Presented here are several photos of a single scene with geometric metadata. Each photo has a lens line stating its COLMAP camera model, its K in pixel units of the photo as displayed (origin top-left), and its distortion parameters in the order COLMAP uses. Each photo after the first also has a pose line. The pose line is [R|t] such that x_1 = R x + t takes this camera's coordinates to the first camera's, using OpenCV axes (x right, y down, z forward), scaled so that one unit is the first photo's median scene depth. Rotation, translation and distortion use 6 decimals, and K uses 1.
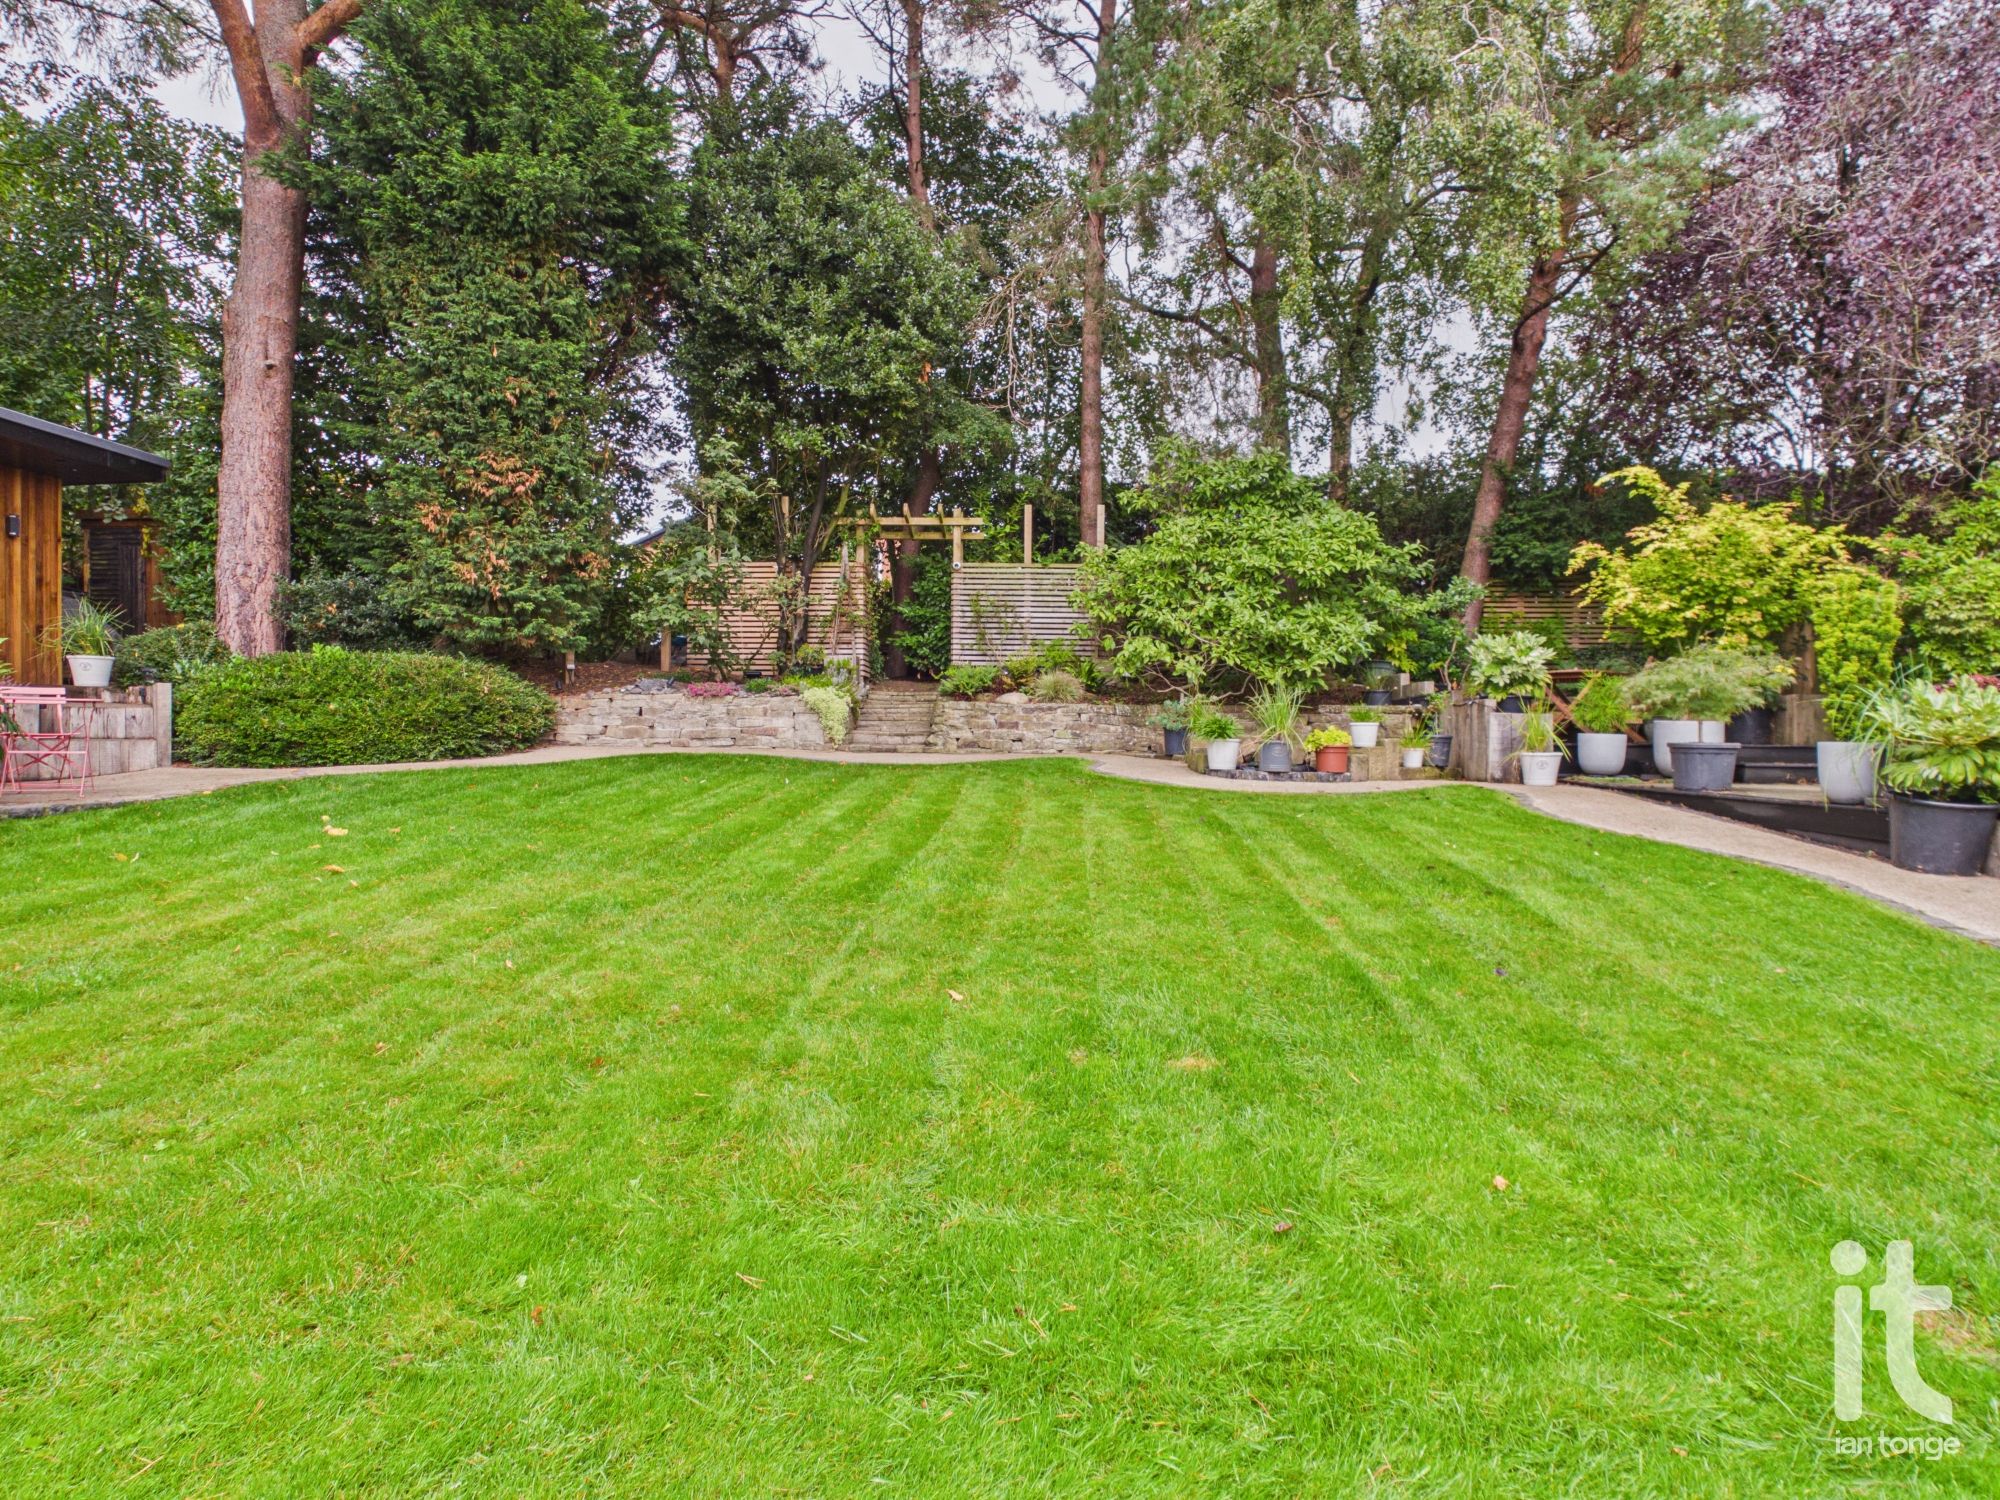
lens RADIAL K [[1051.2, 0, 999.0], [0, 1051.2, 748.7], [0, 0, 1]] dist [0.002950, -0.000974]
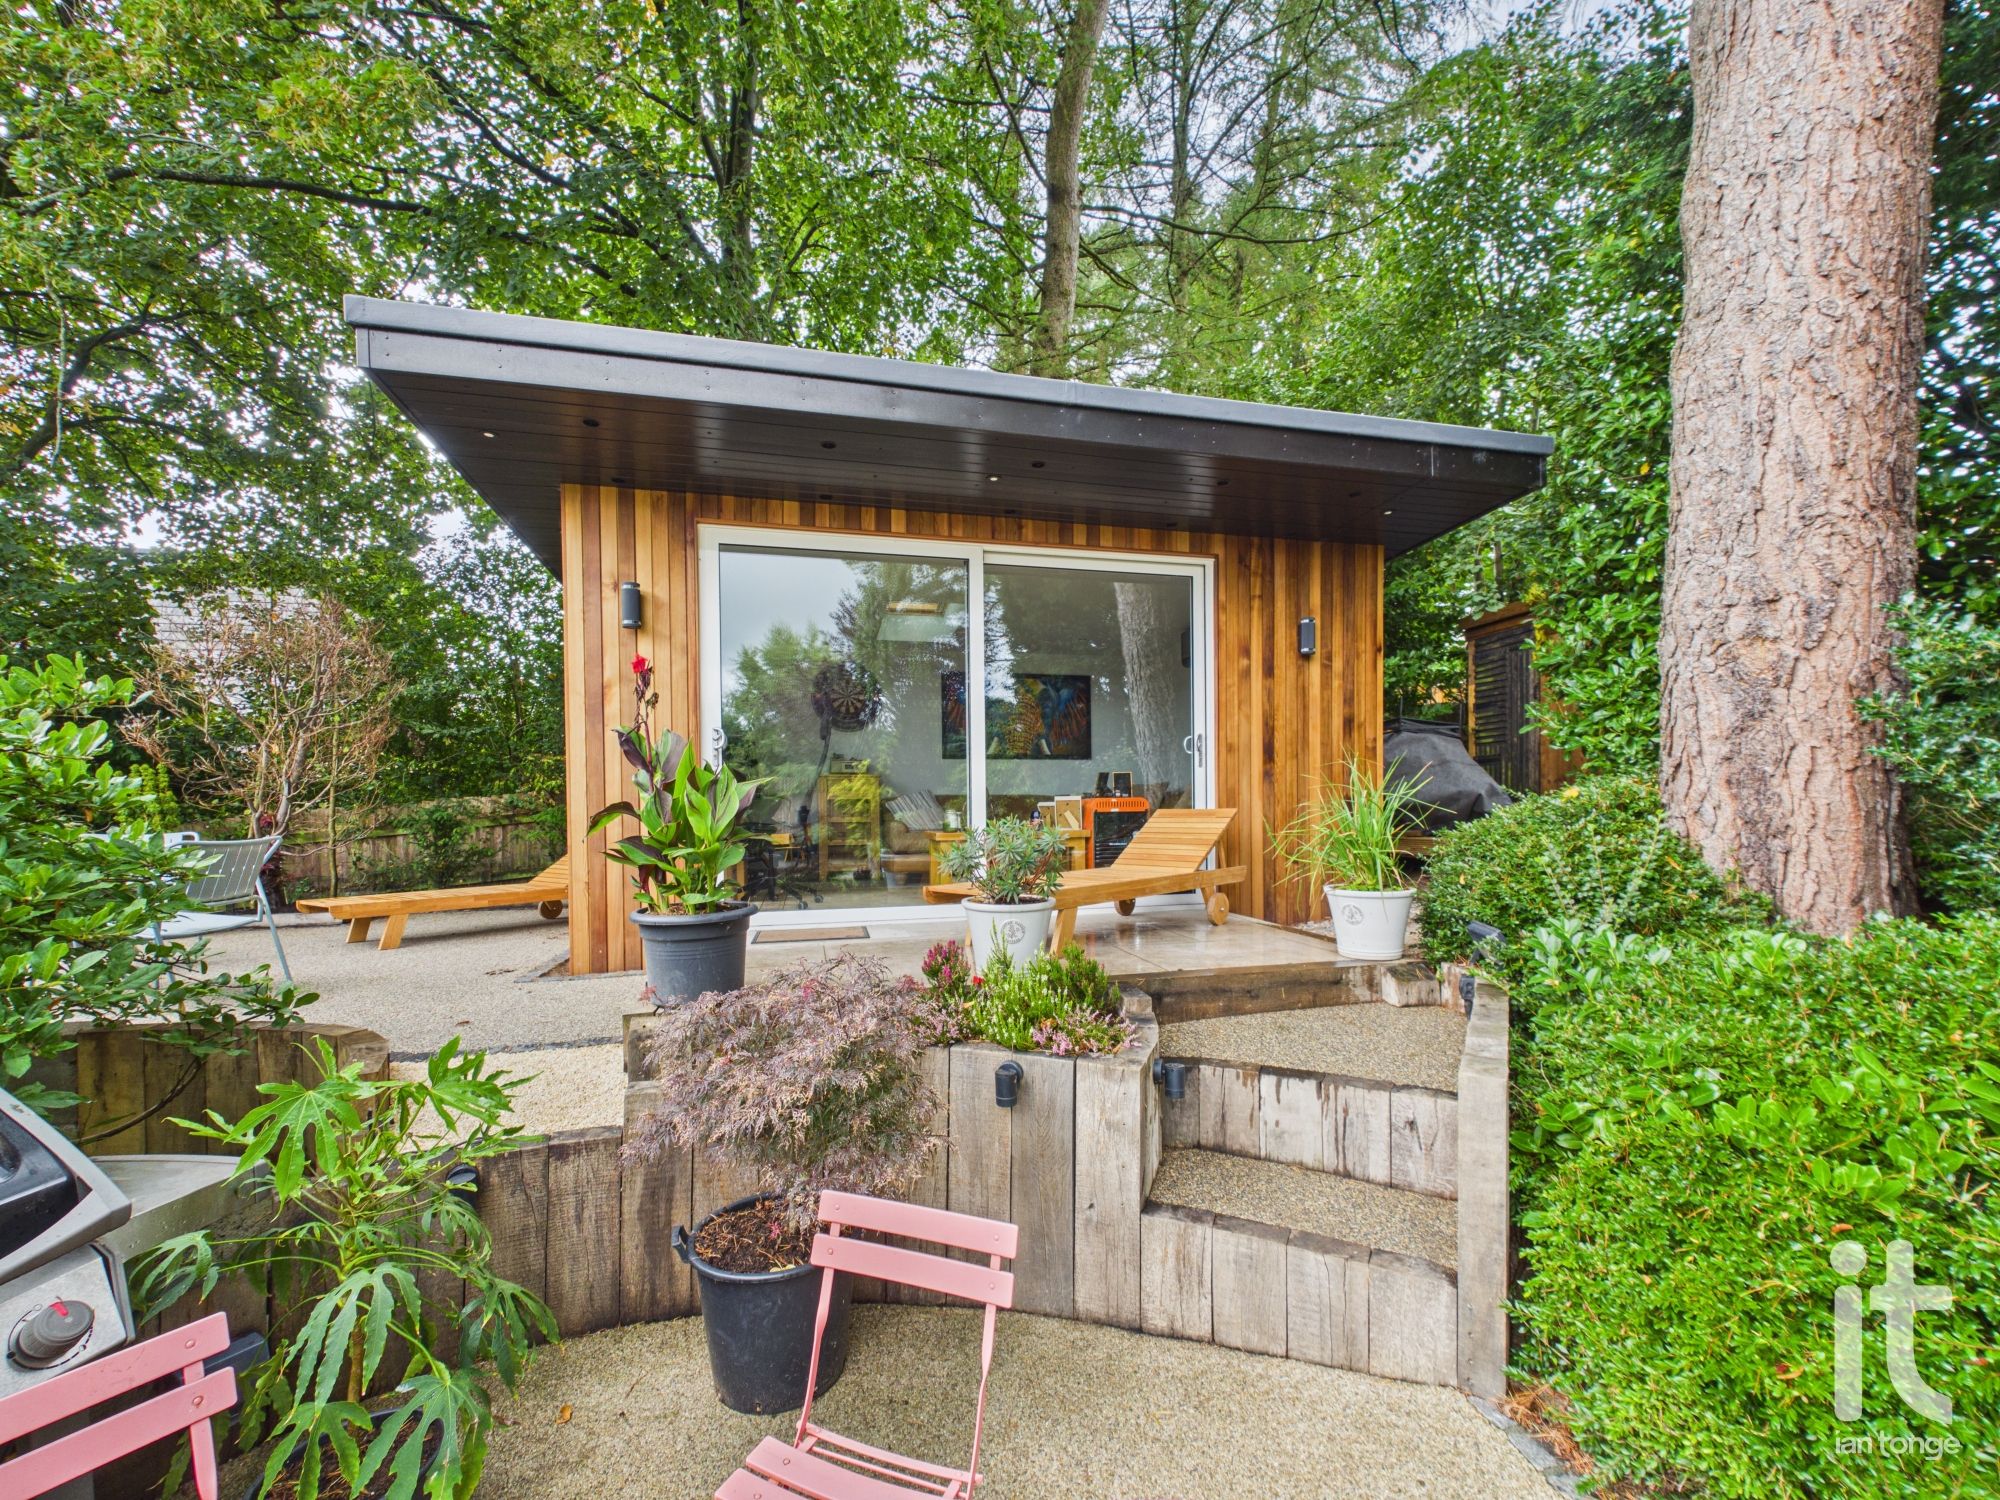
lens RADIAL K [[810.9, 0, 999.6], [0, 810.9, 820.3], [0, 0, 1]] dist [0.001108, -0.000009]
pose [[0.269795, 0.002850, -0.962914, -0.512530], [-0.001689, 0.999995, 0.002487, -0.103034], [0.962916, 0.000955, 0.269799, 0.674225]]
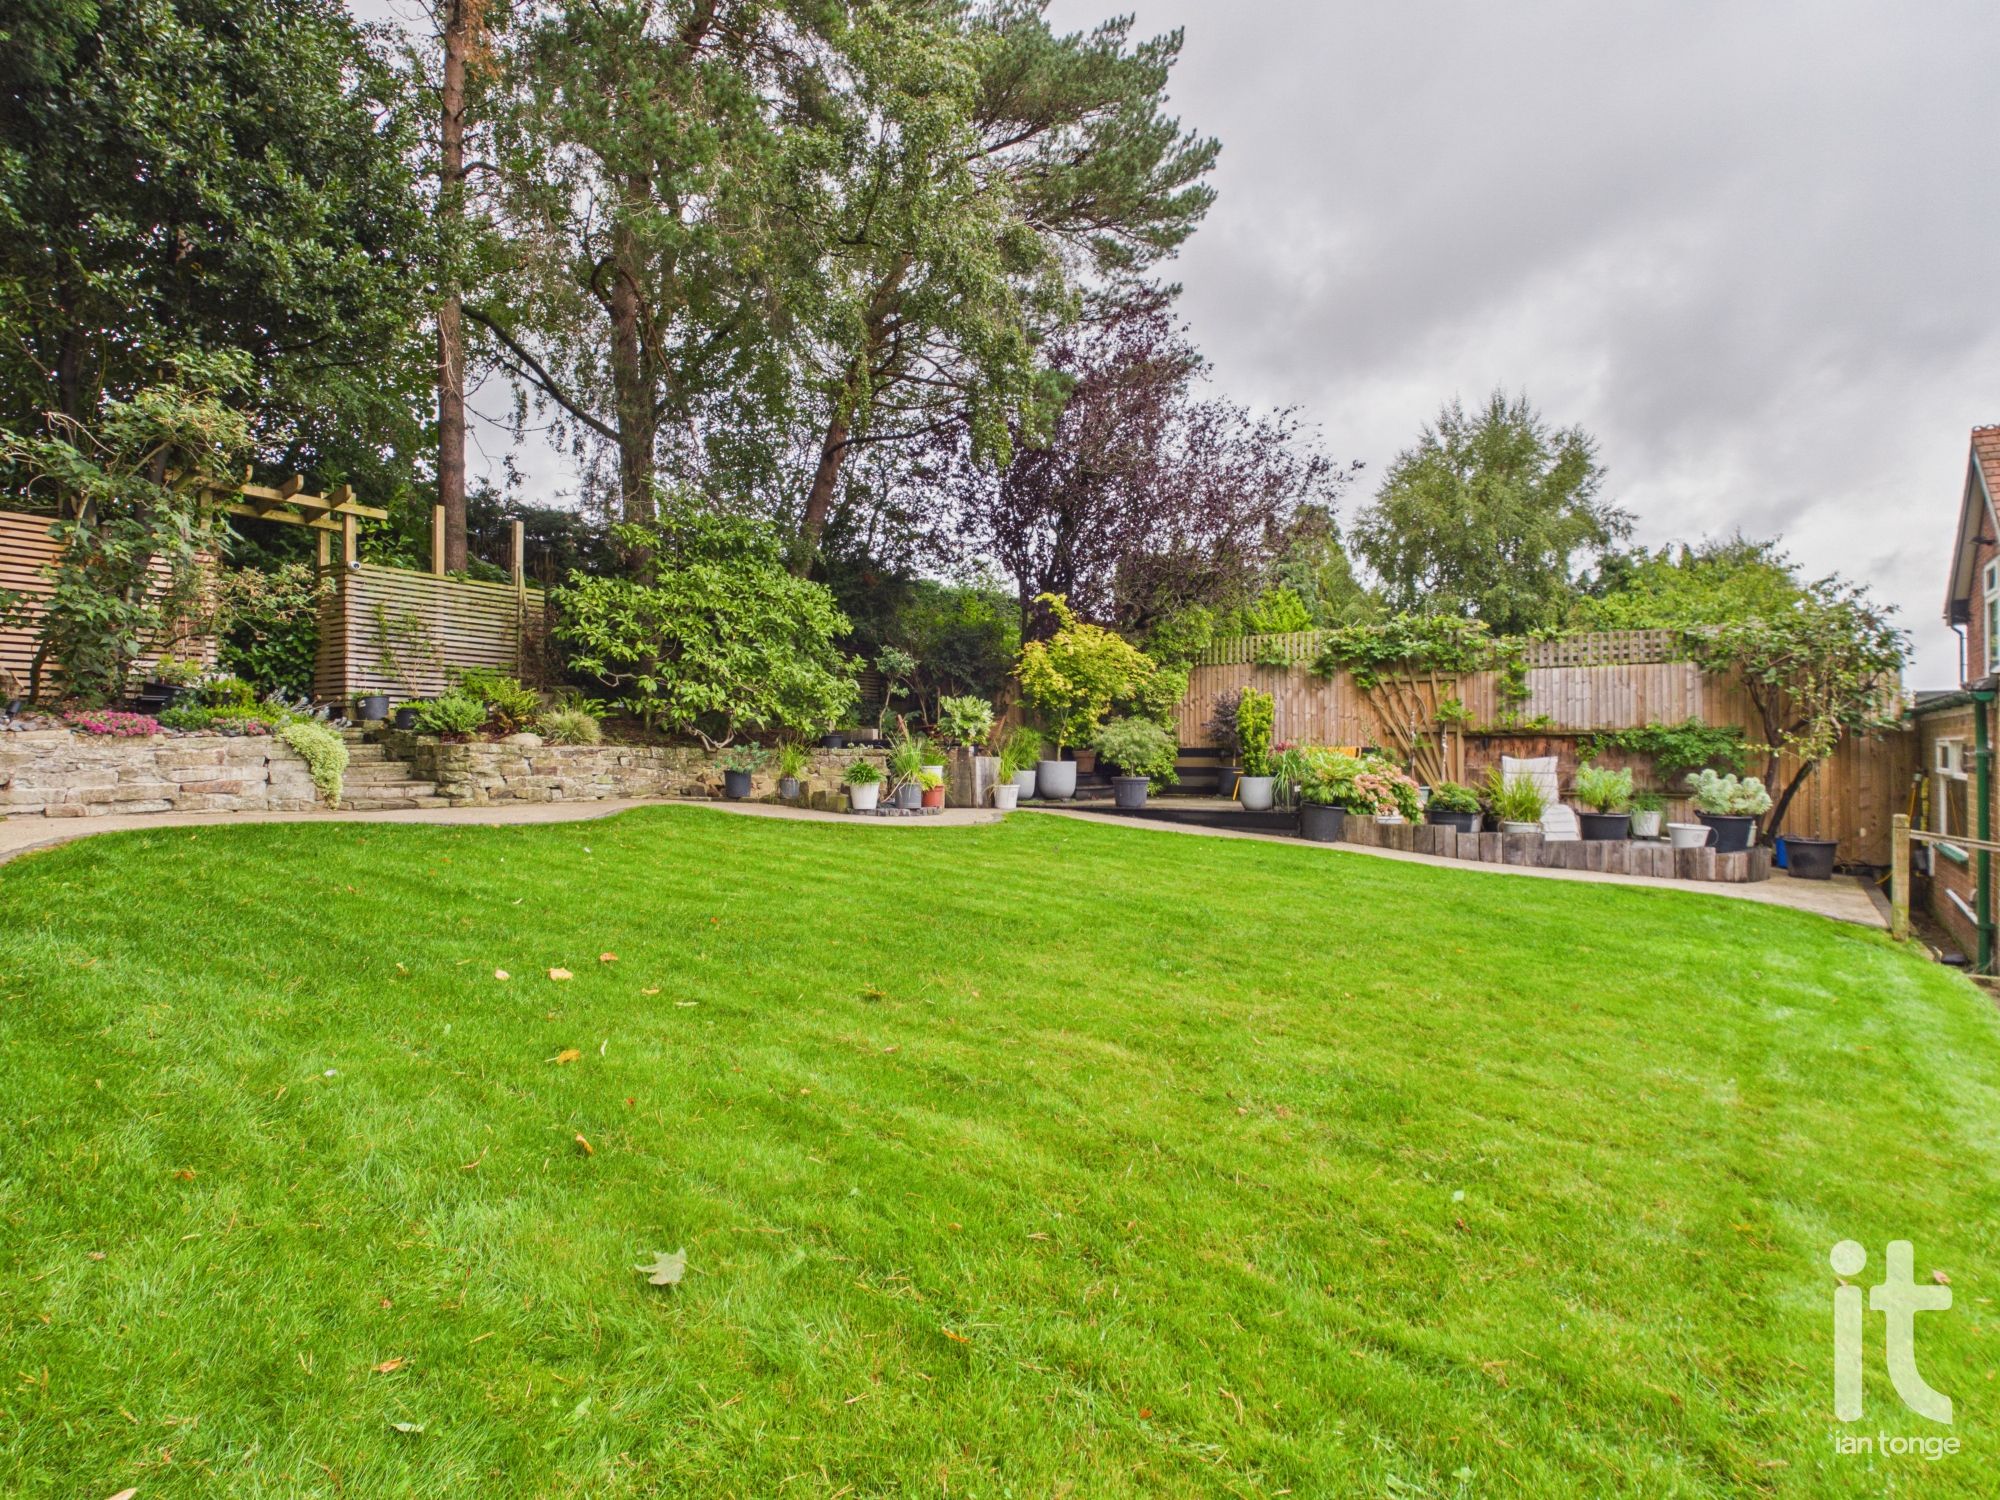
lens RADIAL K [[1051.2, 0, 1003.1], [0, 1051.2, 759.4], [0, 0, 1]] dist [0.002950, -0.000974]
pose [[0.521937, -0.011325, 0.852909, -0.551636], [0.019531, 0.999808, 0.001324, -0.026292], [-0.852760, 0.015967, 0.522059, 0.218307]]
